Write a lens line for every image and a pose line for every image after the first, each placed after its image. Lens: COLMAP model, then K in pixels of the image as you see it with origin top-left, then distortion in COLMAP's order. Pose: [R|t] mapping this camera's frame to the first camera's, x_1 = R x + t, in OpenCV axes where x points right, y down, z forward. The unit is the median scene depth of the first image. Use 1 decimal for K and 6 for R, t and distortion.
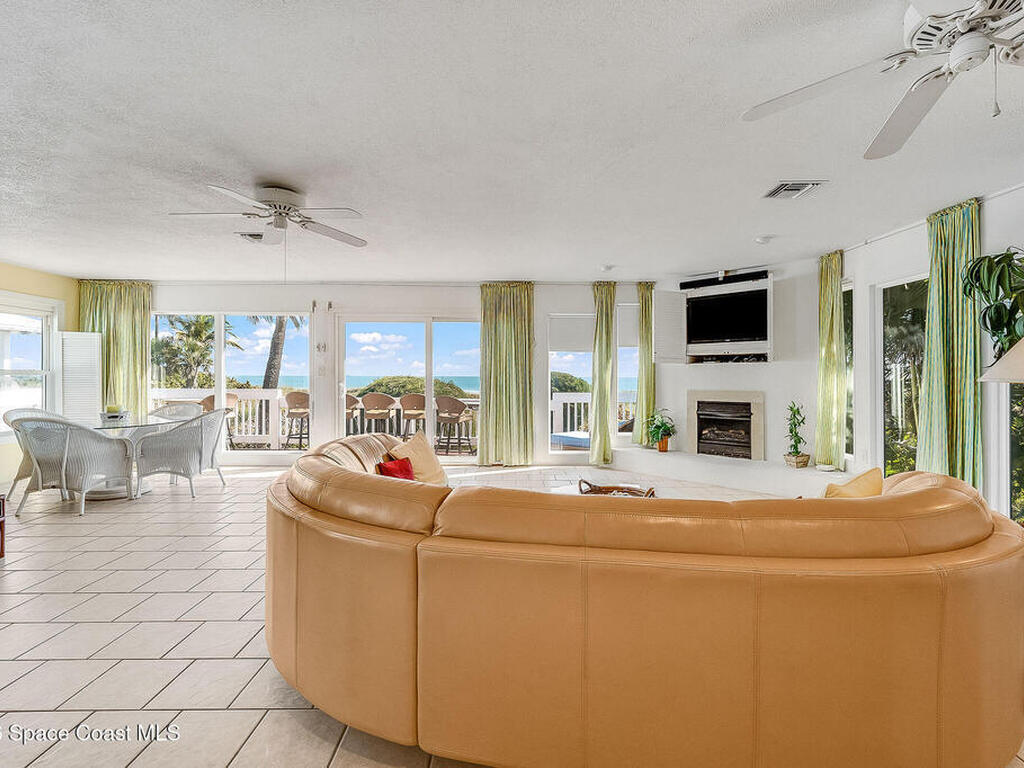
lens RADIAL K [[481.8, 0, 534.3], [0, 481.8, 364.6], [0, 0, 1]] dist [-0.006724, -0.000957]
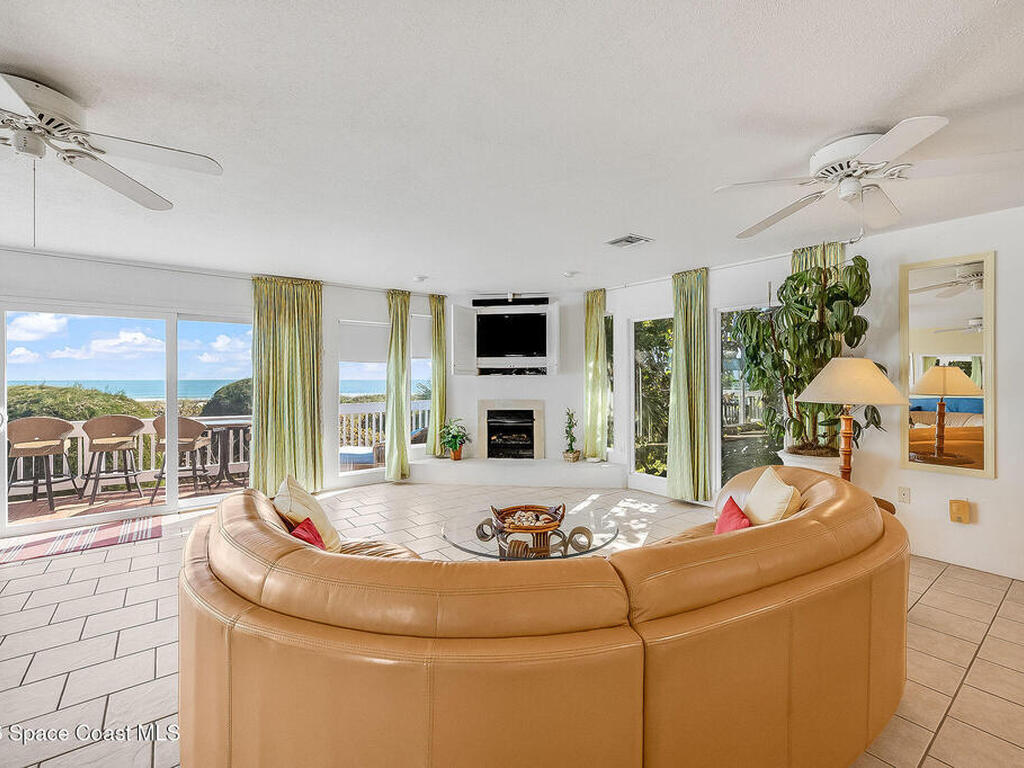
lens RADIAL K [[455.3, 0, 533.1], [0, 455.3, 371.9], [0, 0, 1]] dist [-0.001905, 0.001422]
pose [[0.803401, 0.005524, 0.595413, -0.202504], [-0.010913, 0.999926, 0.005449, -0.018360], [-0.595338, -0.010876, 0.803402, 0.115439]]
